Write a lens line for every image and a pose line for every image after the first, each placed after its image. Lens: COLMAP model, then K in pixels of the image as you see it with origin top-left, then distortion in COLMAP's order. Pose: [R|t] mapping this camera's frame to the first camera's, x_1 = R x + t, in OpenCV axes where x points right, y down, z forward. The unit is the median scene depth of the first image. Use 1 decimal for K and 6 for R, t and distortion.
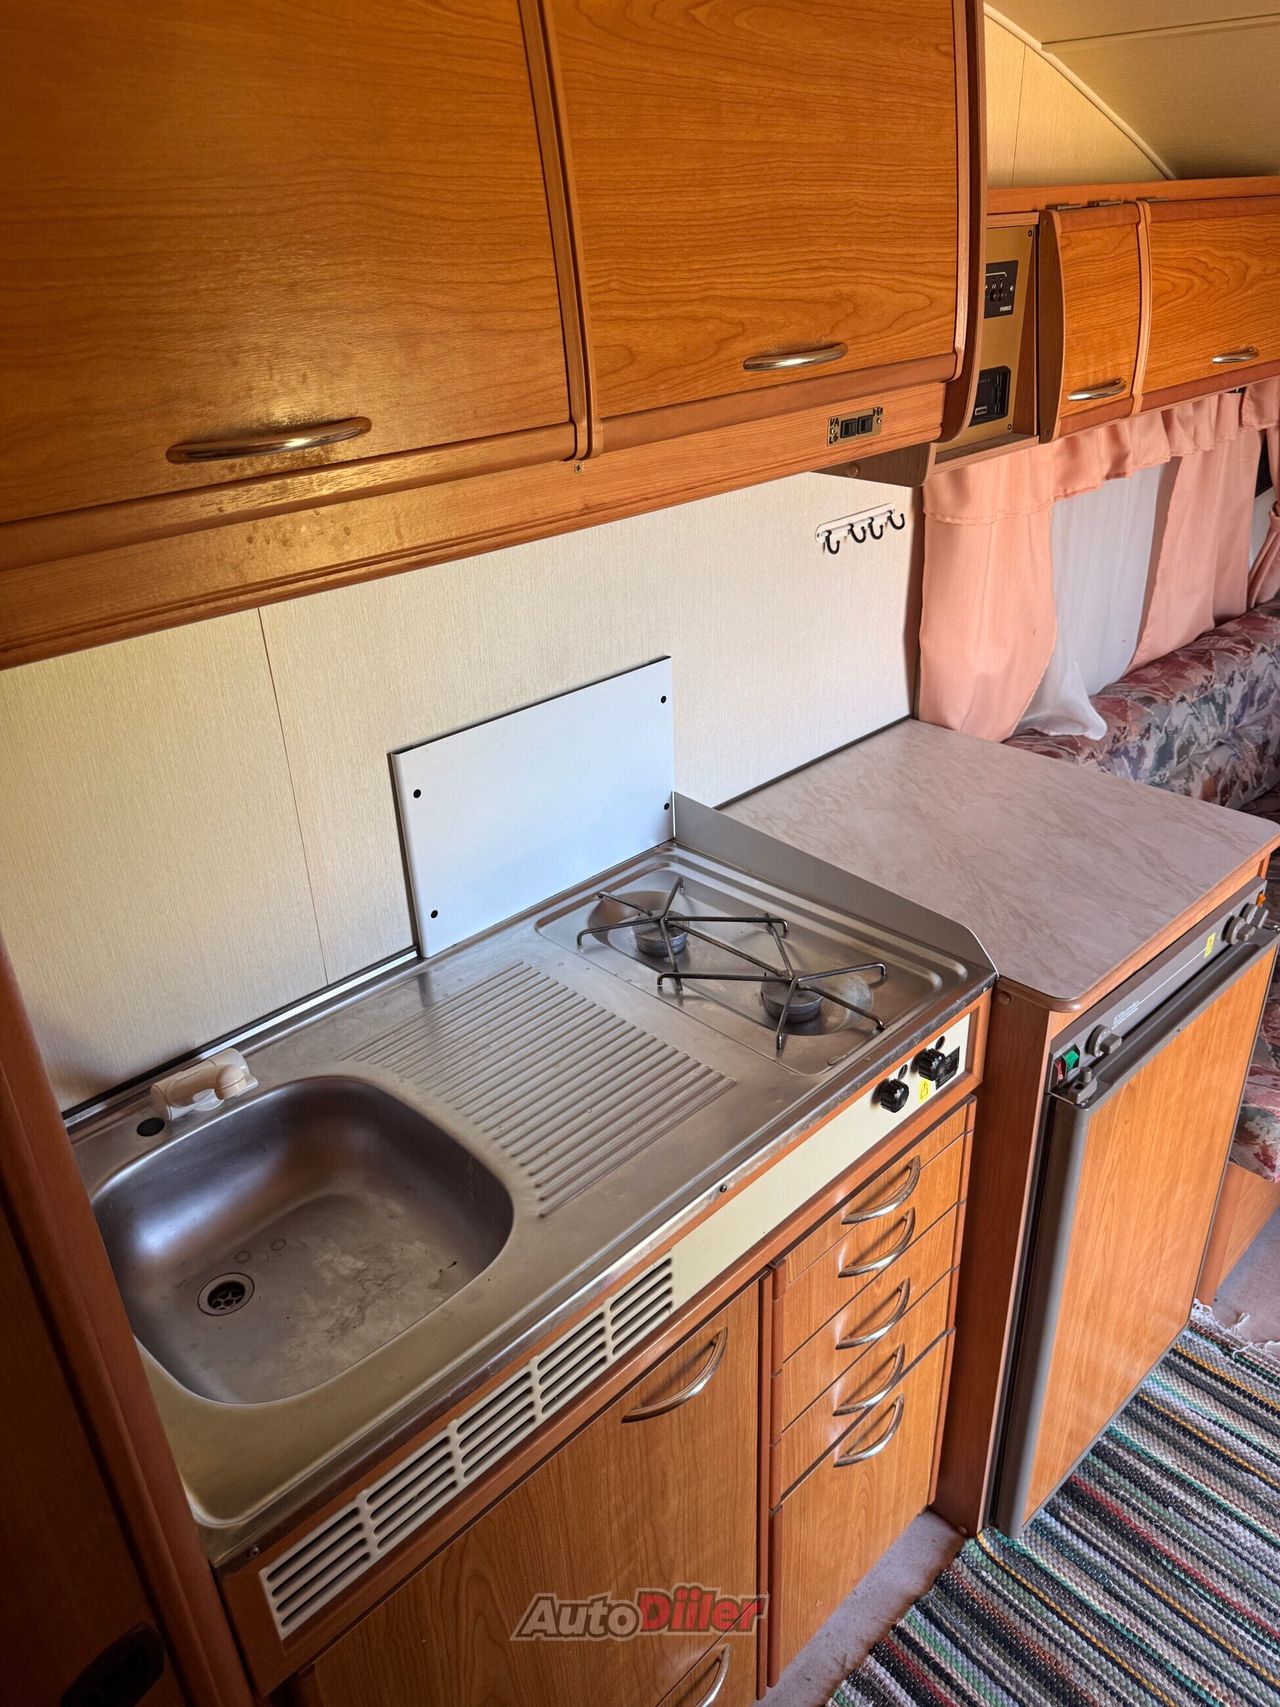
lens RADIAL K [[1221.7, 0, 640.0], [0, 1221.7, 853.5], [0, 0, 1]] dist [0.002333, -0.003078]
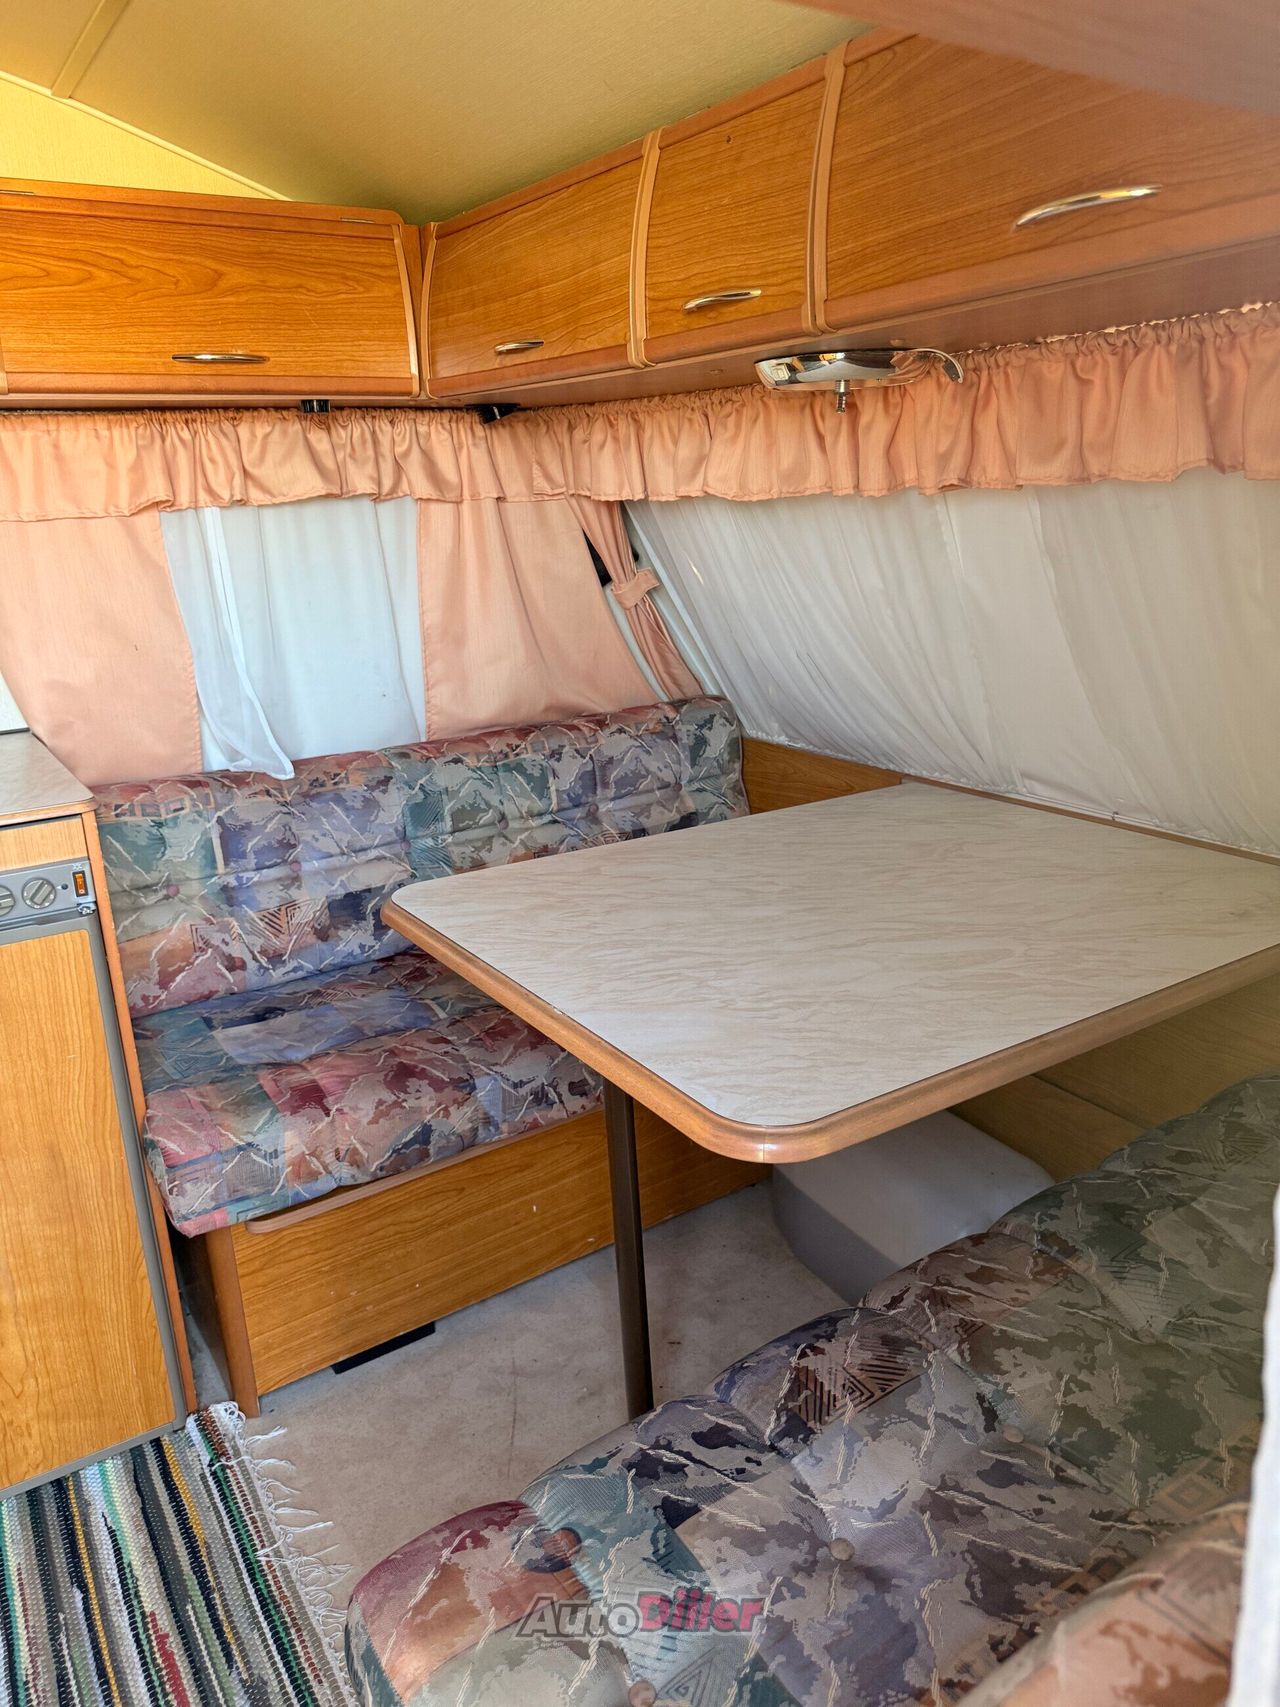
lens RADIAL K [[1221.7, 0, 640.0], [0, 1221.7, 853.5], [0, 0, 1]] dist [0.002333, -0.003078]
pose [[0.980090, 0.059235, -0.189515, 0.933707], [-0.094345, 0.978764, -0.181989, 0.124853], [0.174710, 0.196246, 0.964865, 0.156597]]
